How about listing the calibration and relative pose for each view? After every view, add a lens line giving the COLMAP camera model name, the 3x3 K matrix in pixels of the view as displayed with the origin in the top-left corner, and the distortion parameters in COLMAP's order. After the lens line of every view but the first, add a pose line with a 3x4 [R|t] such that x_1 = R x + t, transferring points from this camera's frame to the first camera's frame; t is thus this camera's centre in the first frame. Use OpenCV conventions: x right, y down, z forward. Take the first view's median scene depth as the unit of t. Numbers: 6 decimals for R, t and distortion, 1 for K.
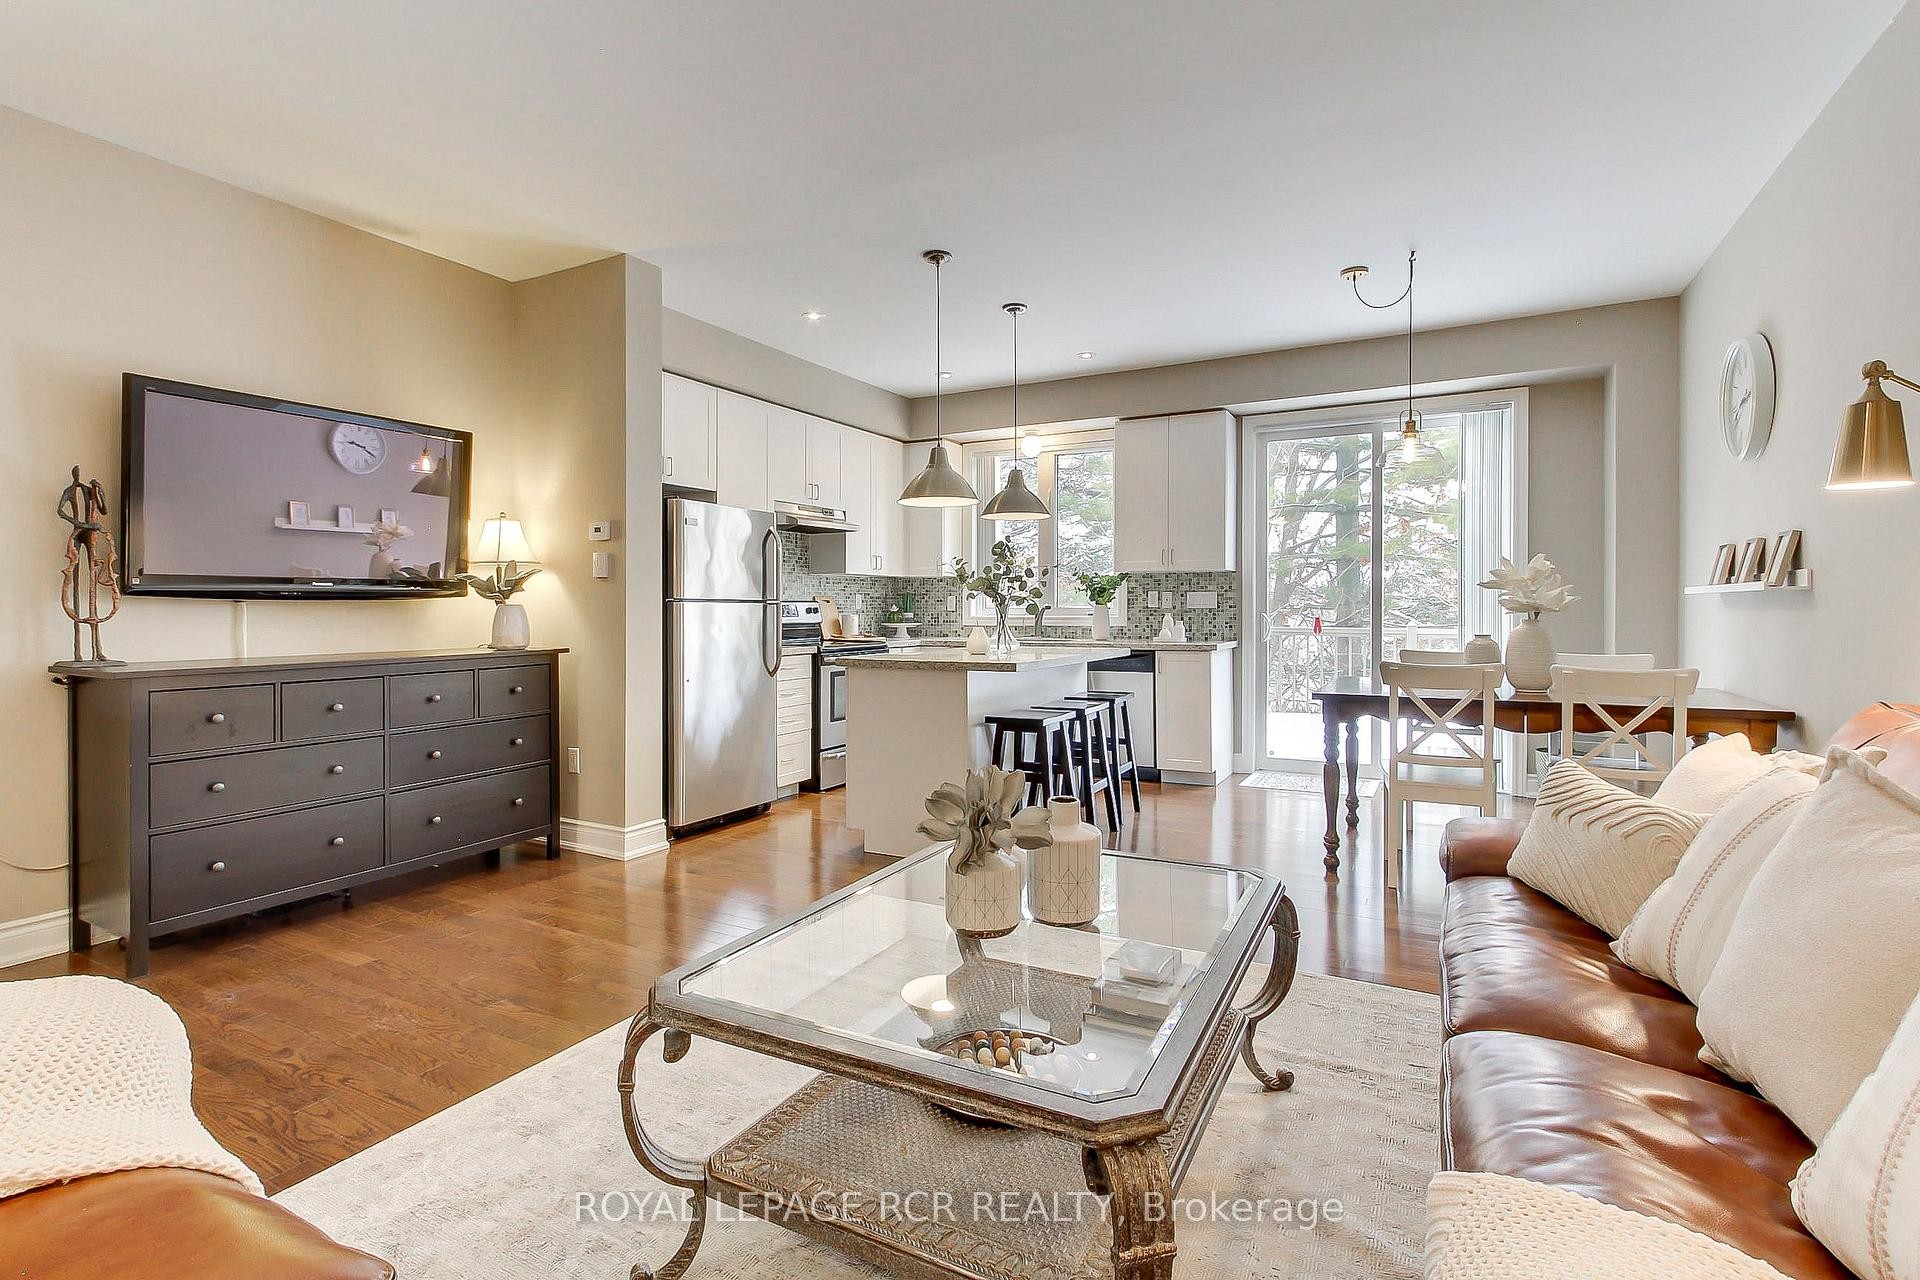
lens RADIAL K [[910.4, 0, 958.7], [0, 910.4, 612.3], [0, 0, 1]] dist [0.003924, 0.000490]
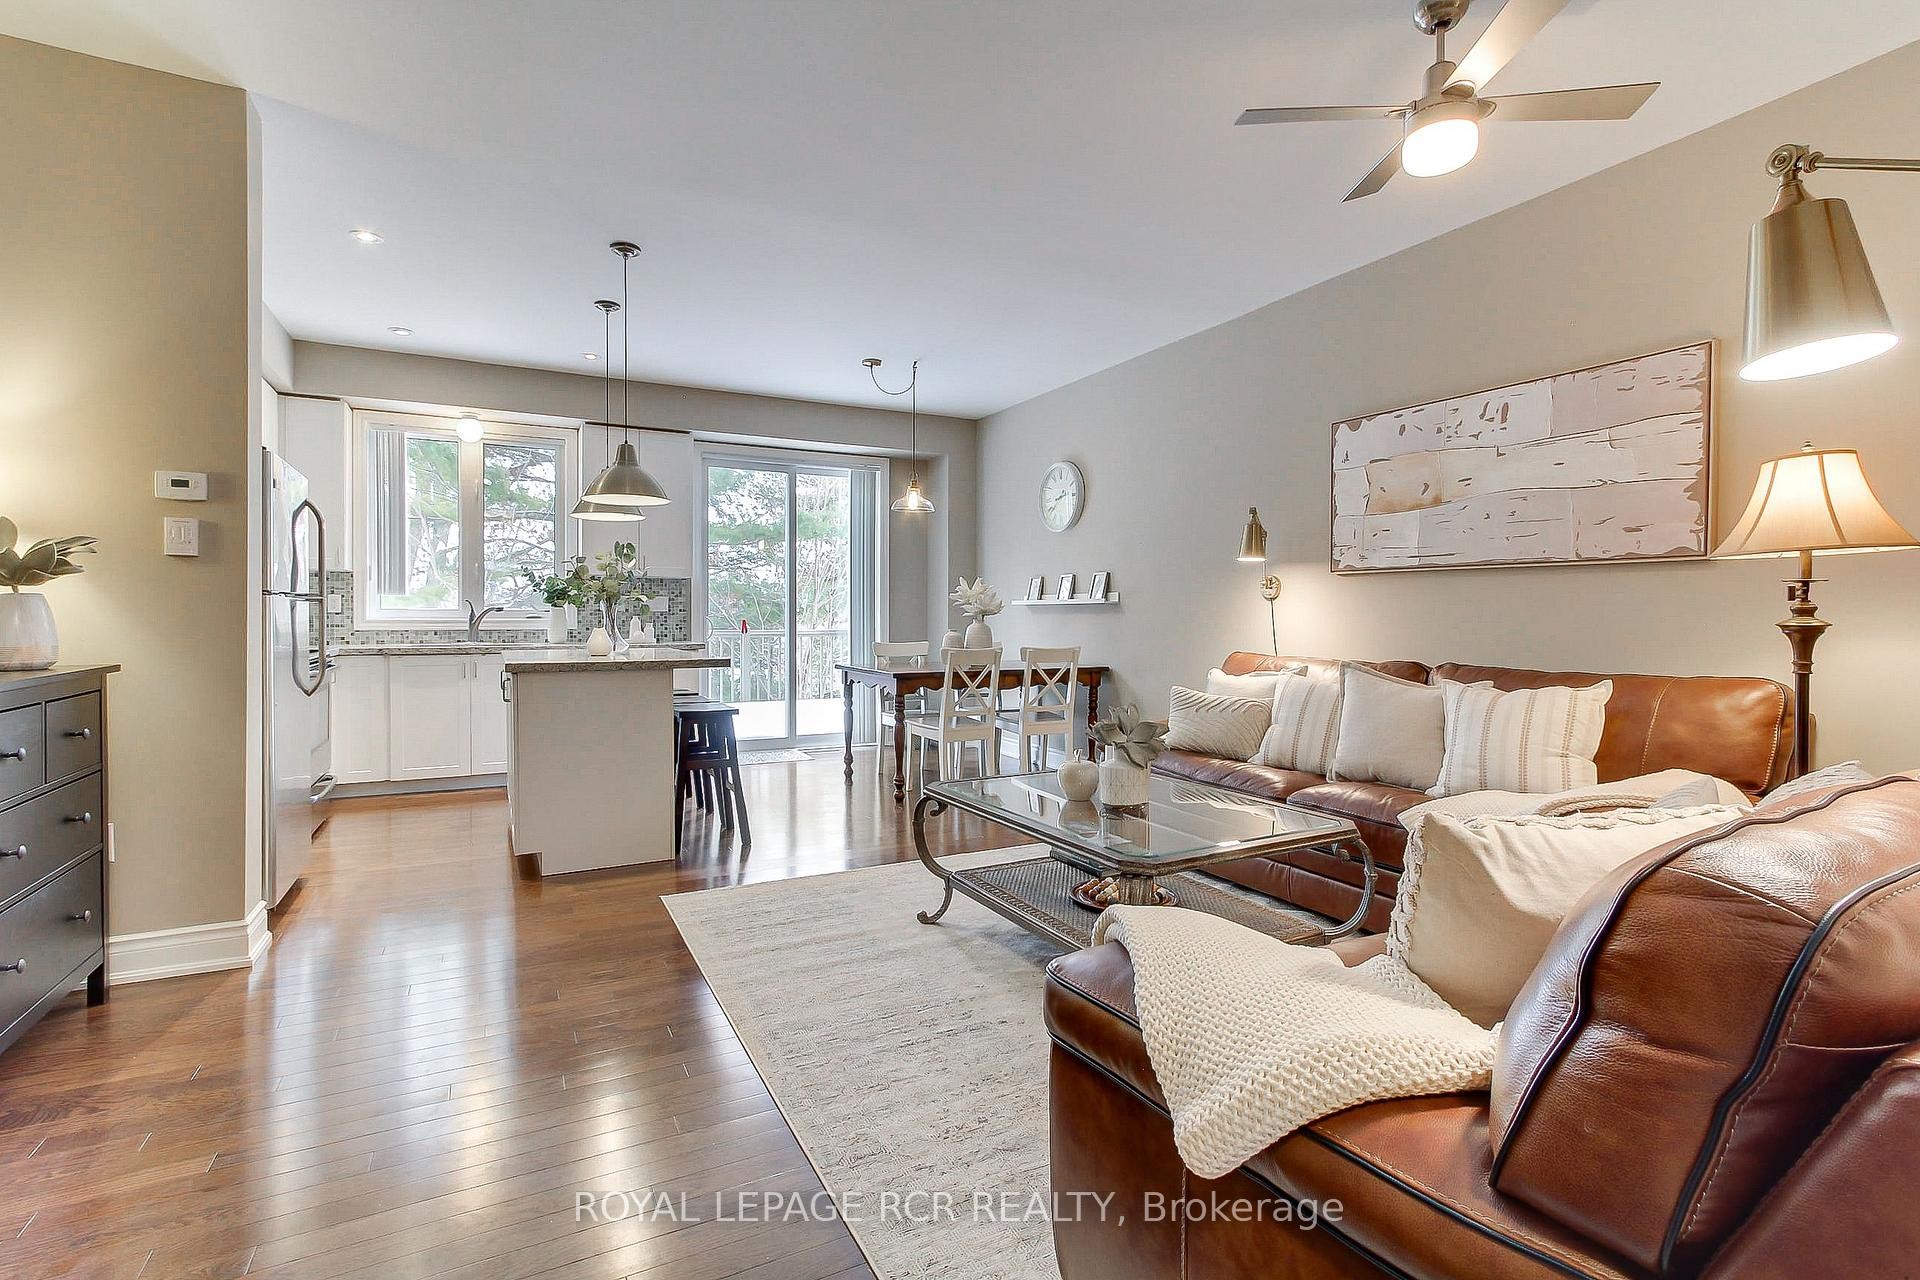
lens RADIAL K [[893.6, 0, 956.0], [0, 893.6, 623.5], [0, 0, 1]] dist [0.001193, 0.000793]
pose [[0.556039, -0.003309, 0.831150, -0.412282], [-0.000129, 0.999992, 0.004068, 0.005477], [-0.831157, -0.002369, 0.556033, 0.112868]]
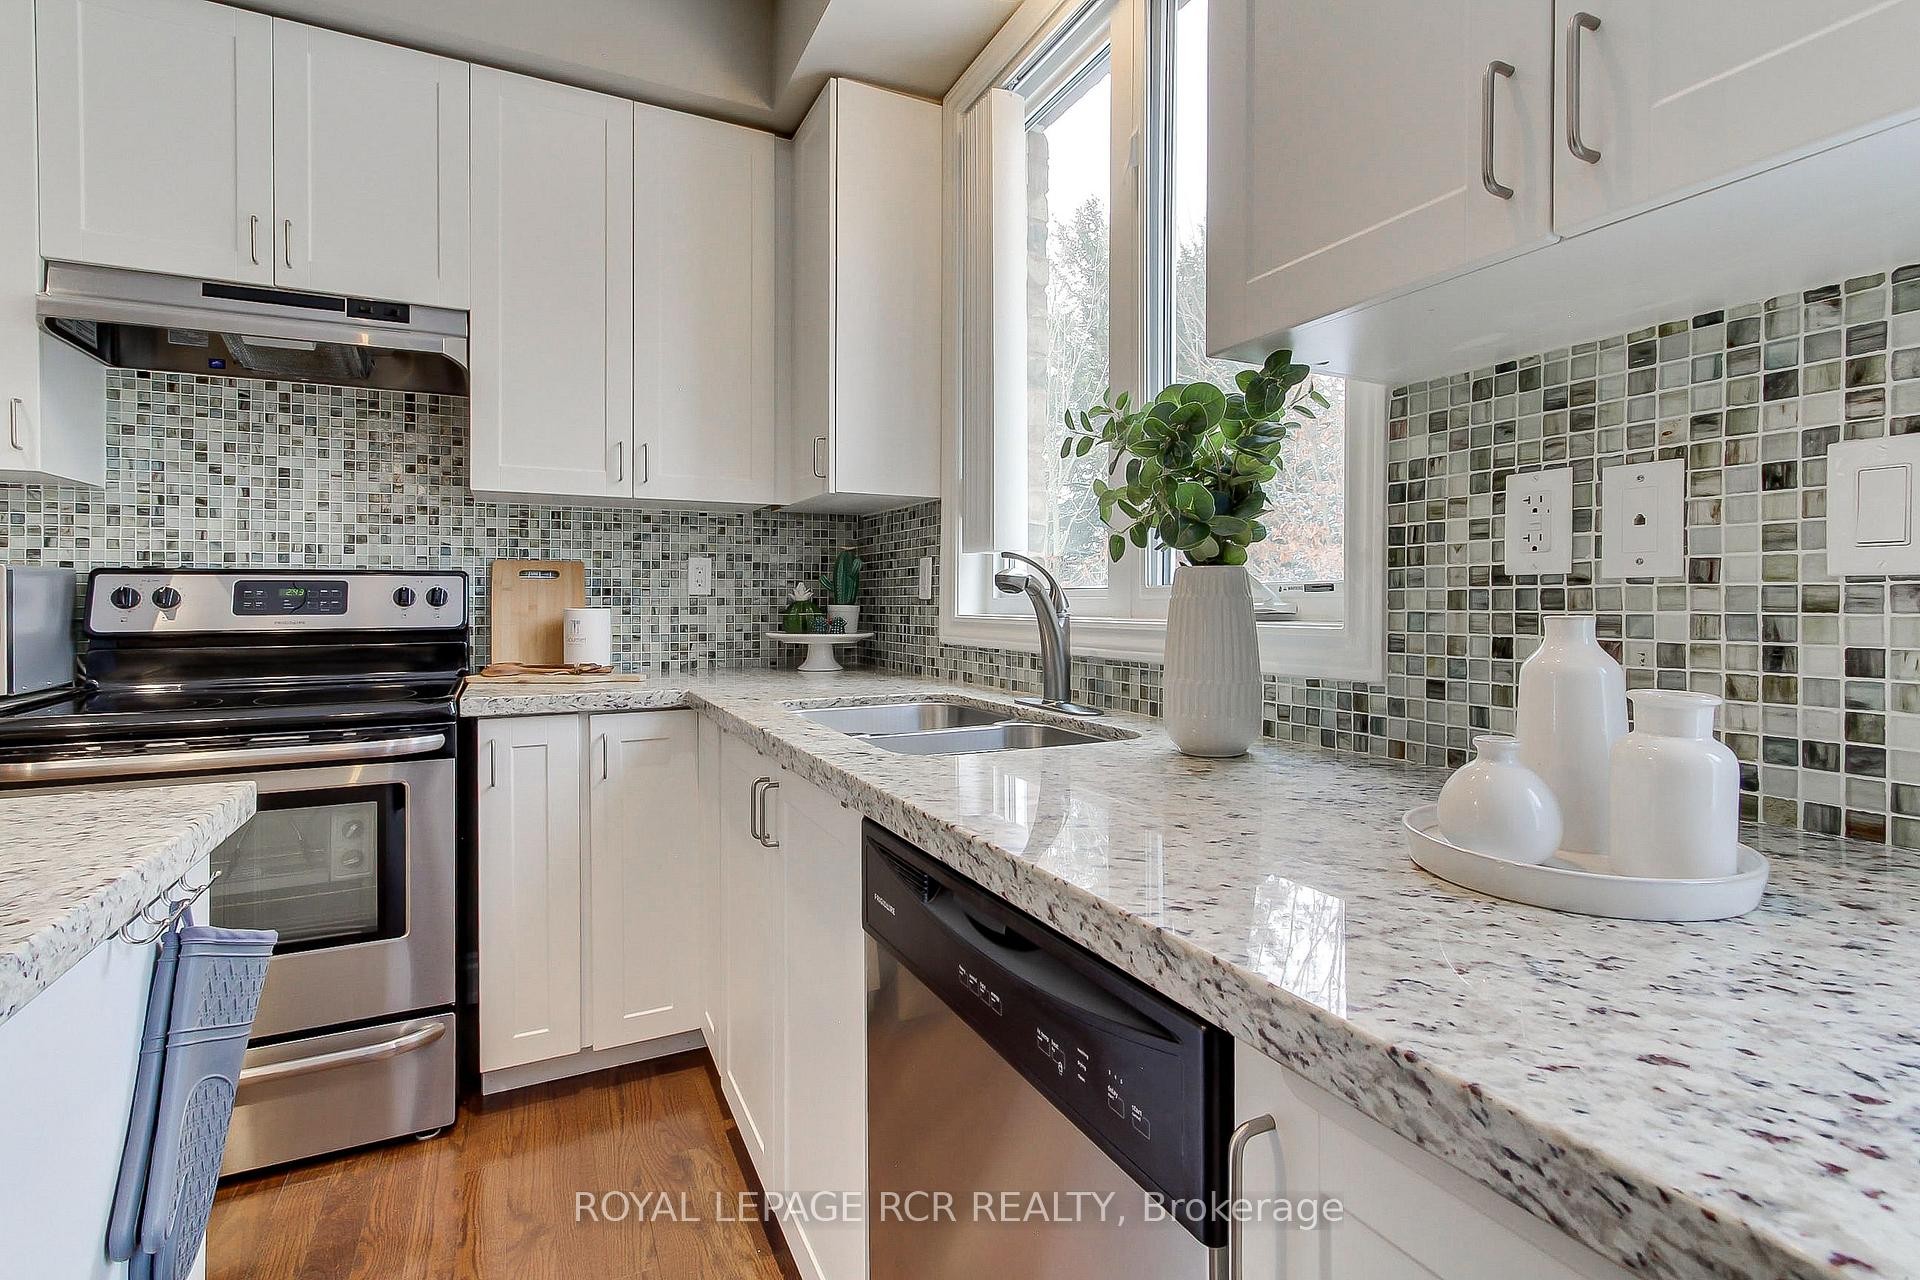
lens RADIAL K [[885.9, 0, 959.4], [0, 885.9, 604.1], [0, 0, 1]] dist [0.001131, 0.000716]
pose [[0.816362, 0.003528, -0.577530, 0.224073], [-0.004438, 0.999990, -0.000165, -0.000110], [0.577524, 0.002698, 0.816370, 0.836010]]
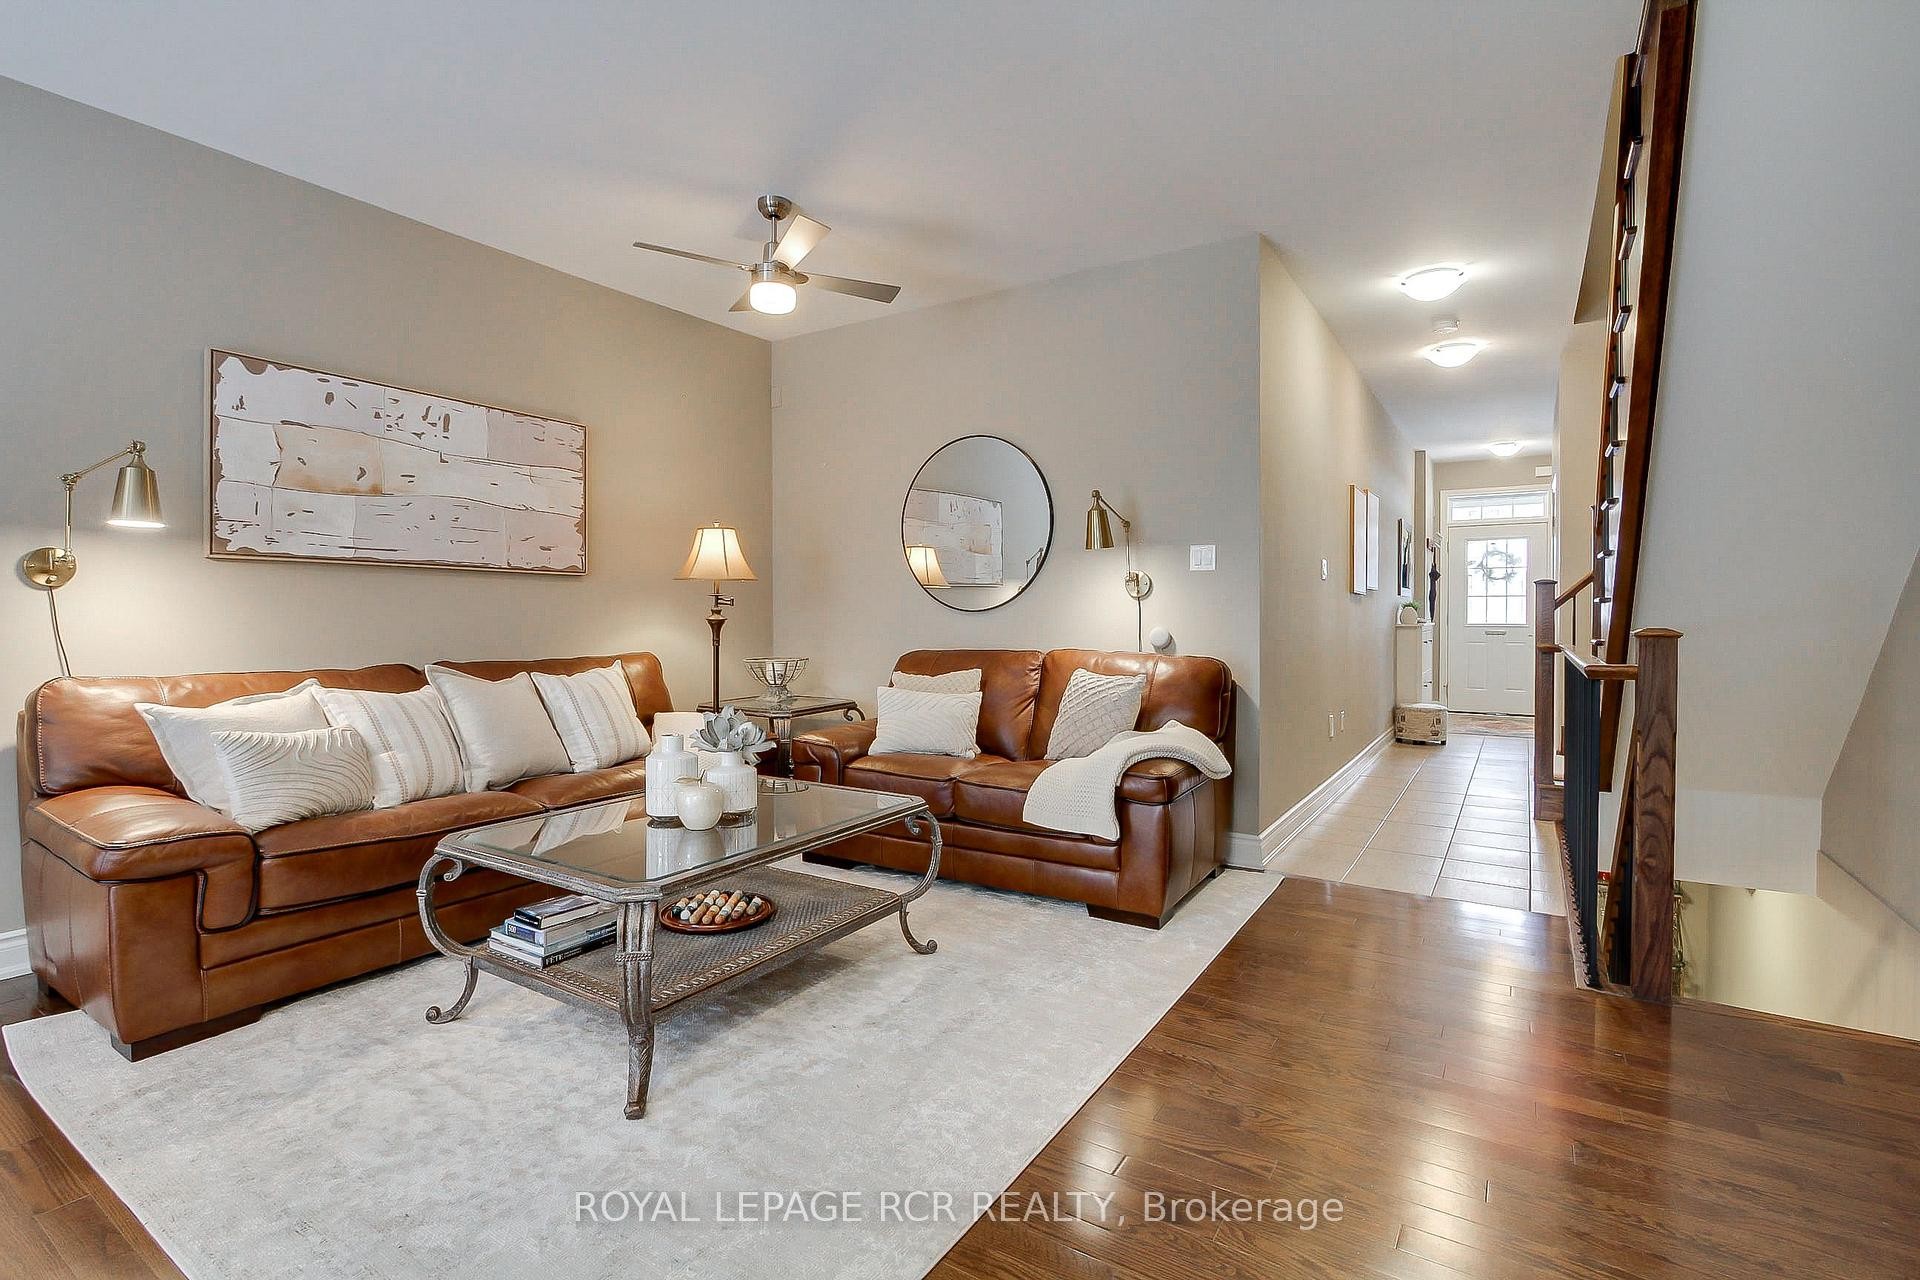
lens RADIAL K [[882.4, 0, 965.1], [0, 882.4, 620.7], [0, 0, 1]] dist [0.000530, 0.001060]
pose [[-0.997448, 0.000997, 0.071384, -0.130907], [0.001896, 0.999920, 0.012537, 0.000283], [-0.071366, 0.012640, -0.997370, 0.721410]]
